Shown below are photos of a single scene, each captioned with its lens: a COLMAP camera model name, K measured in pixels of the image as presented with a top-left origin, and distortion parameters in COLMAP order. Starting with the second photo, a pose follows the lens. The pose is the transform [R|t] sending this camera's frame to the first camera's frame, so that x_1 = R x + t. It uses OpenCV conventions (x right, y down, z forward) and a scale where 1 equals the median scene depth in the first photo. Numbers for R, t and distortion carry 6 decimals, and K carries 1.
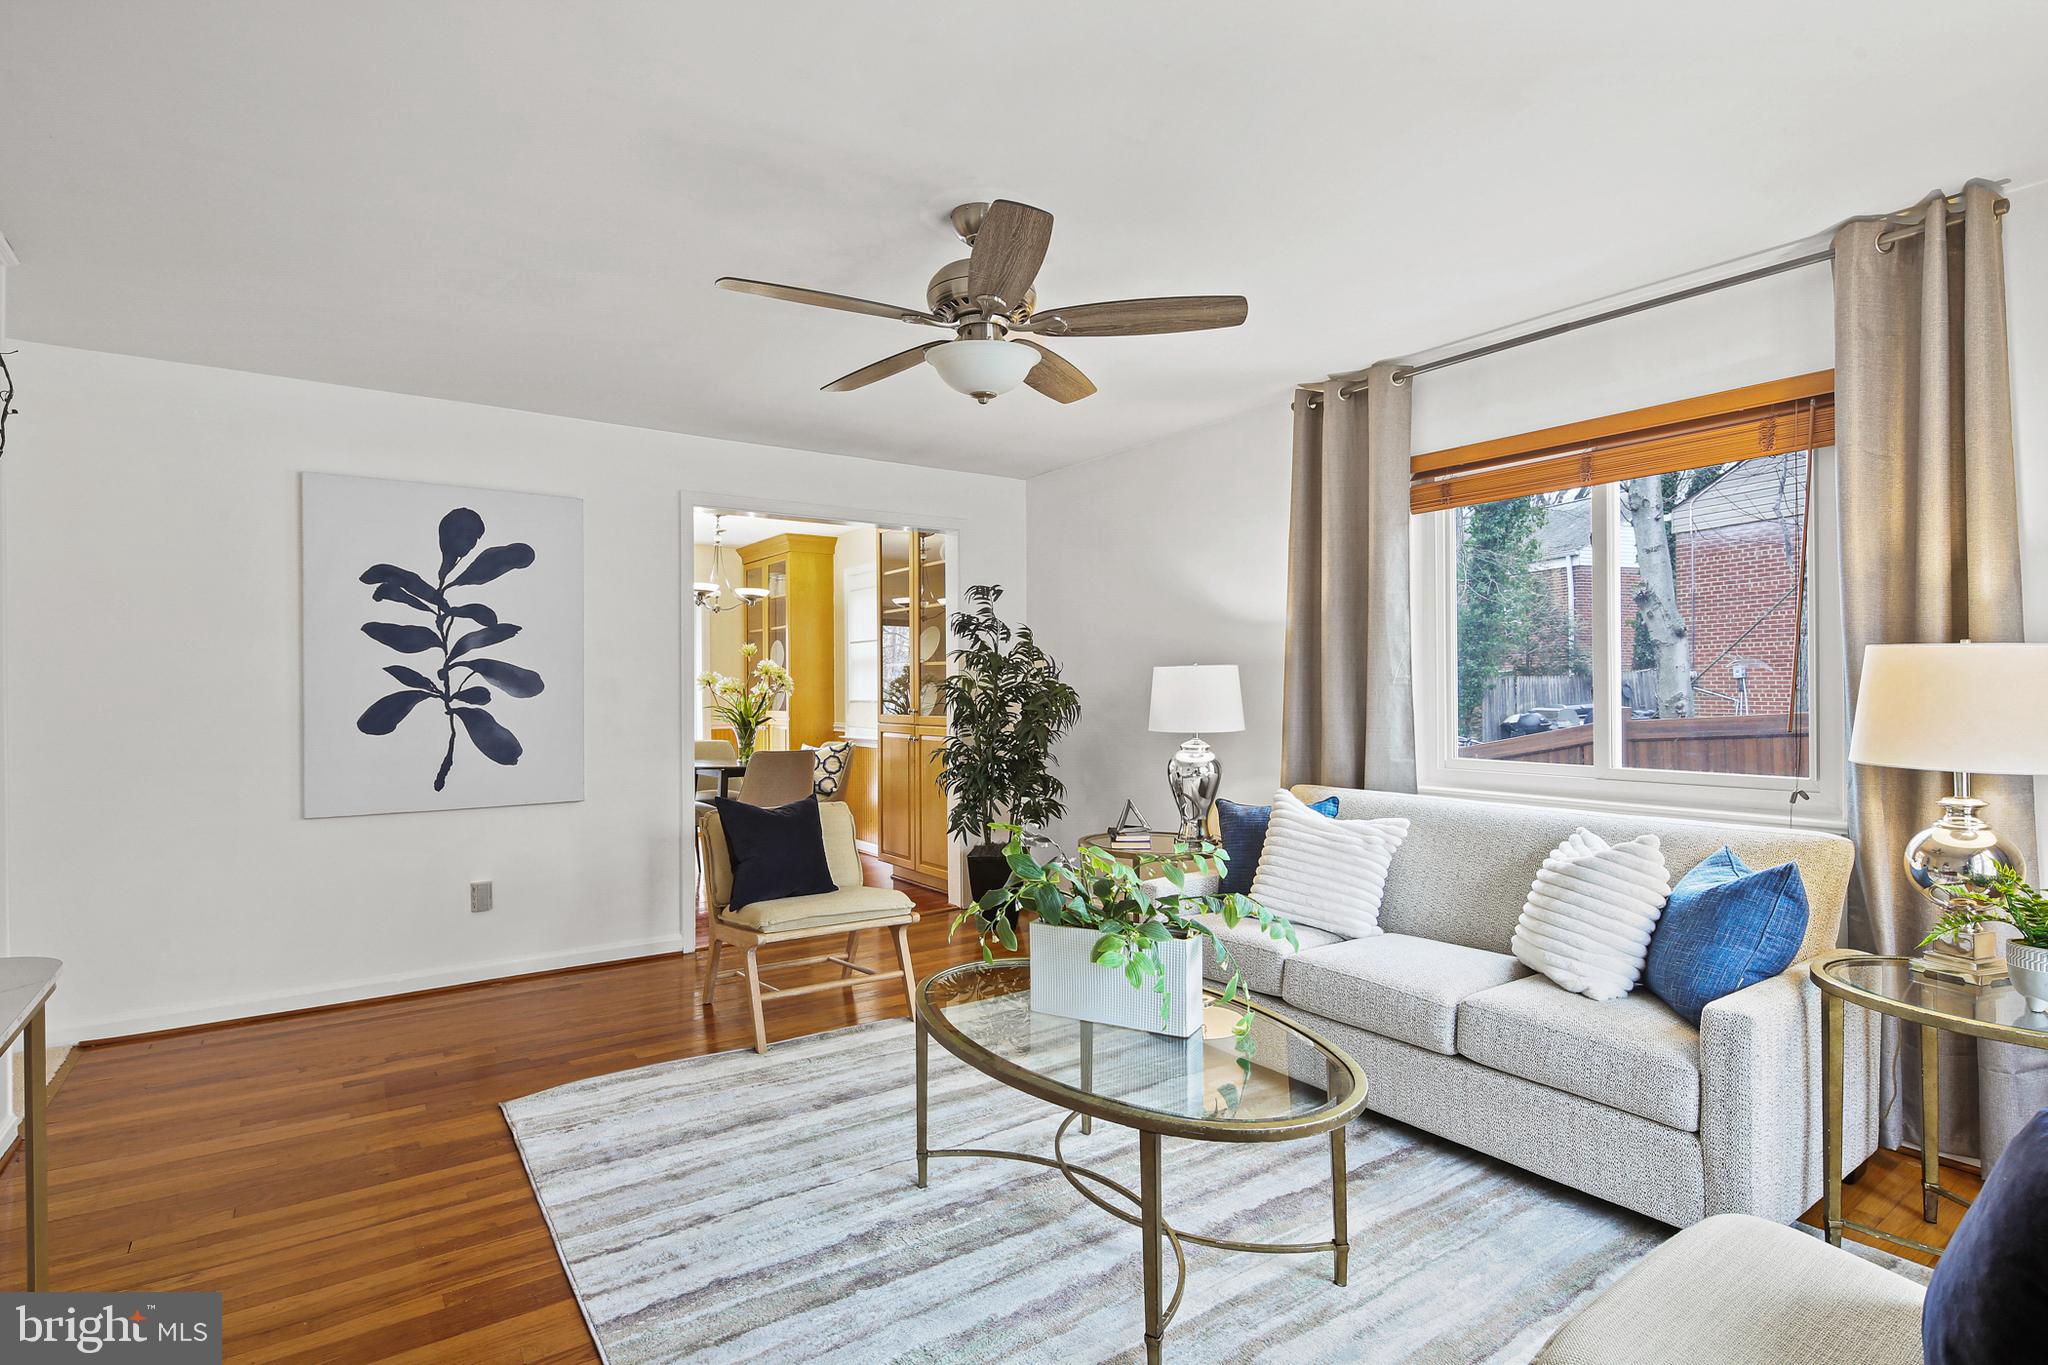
lens RADIAL K [[1011.7, 0, 1024.2], [0, 1011.7, 683.7], [0, 0, 1]] dist [0.005207, -0.005430]
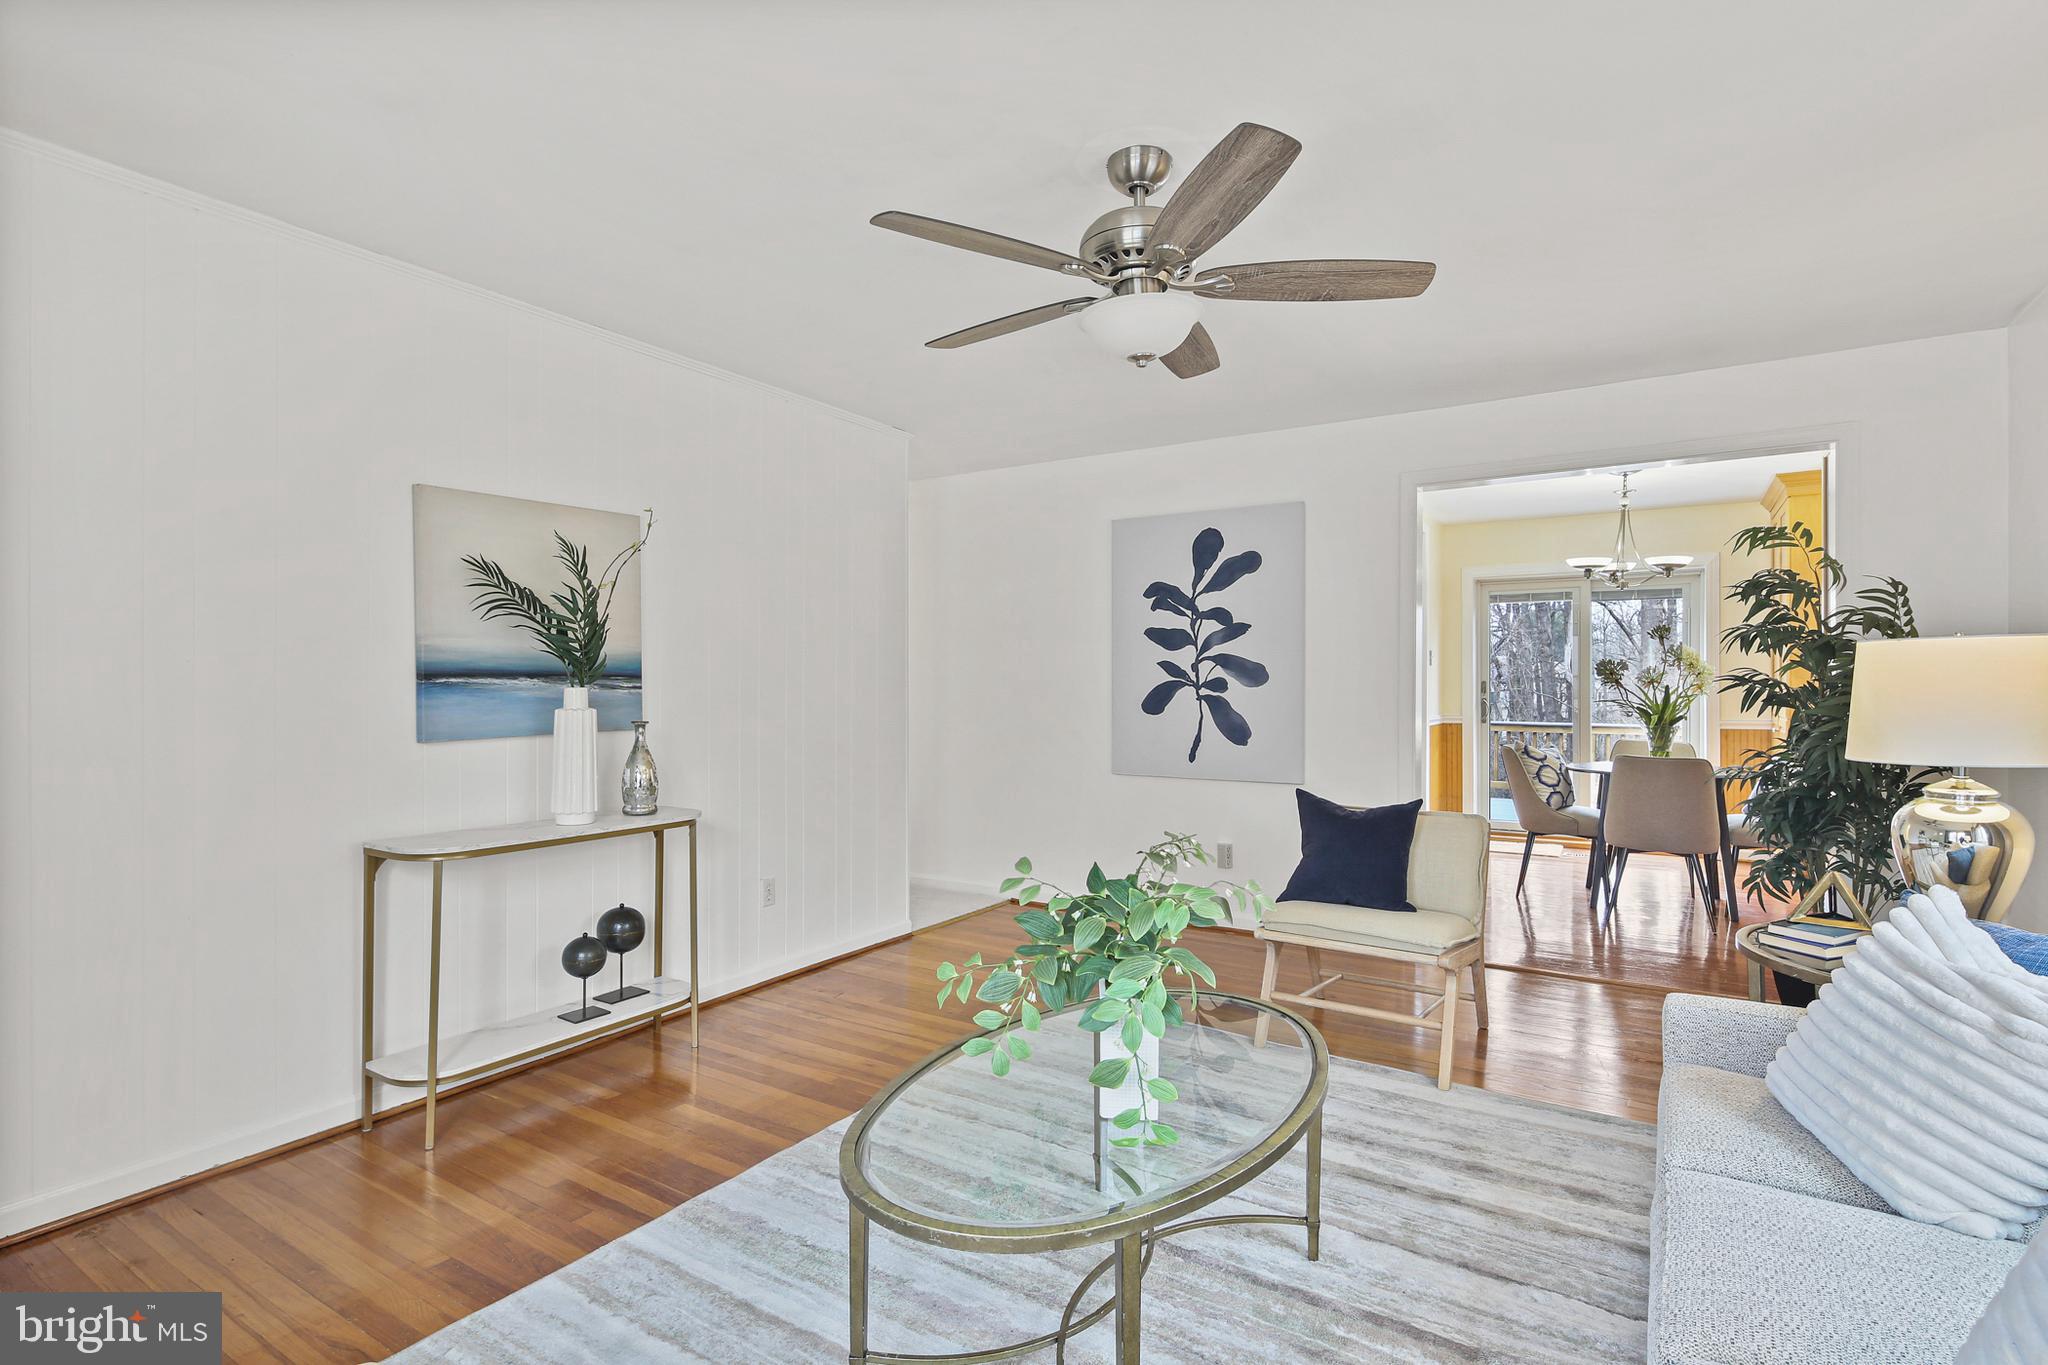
lens RADIAL K [[1011.7, 0, 1022.8], [0, 1011.7, 681.3], [0, 0, 1]] dist [0.005207, -0.005430]
pose [[0.379047, 0.004703, -0.925366, 0.474559], [0.000745, 0.999985, 0.005388, 0.001015], [0.925377, -0.002732, 0.379038, 0.346298]]
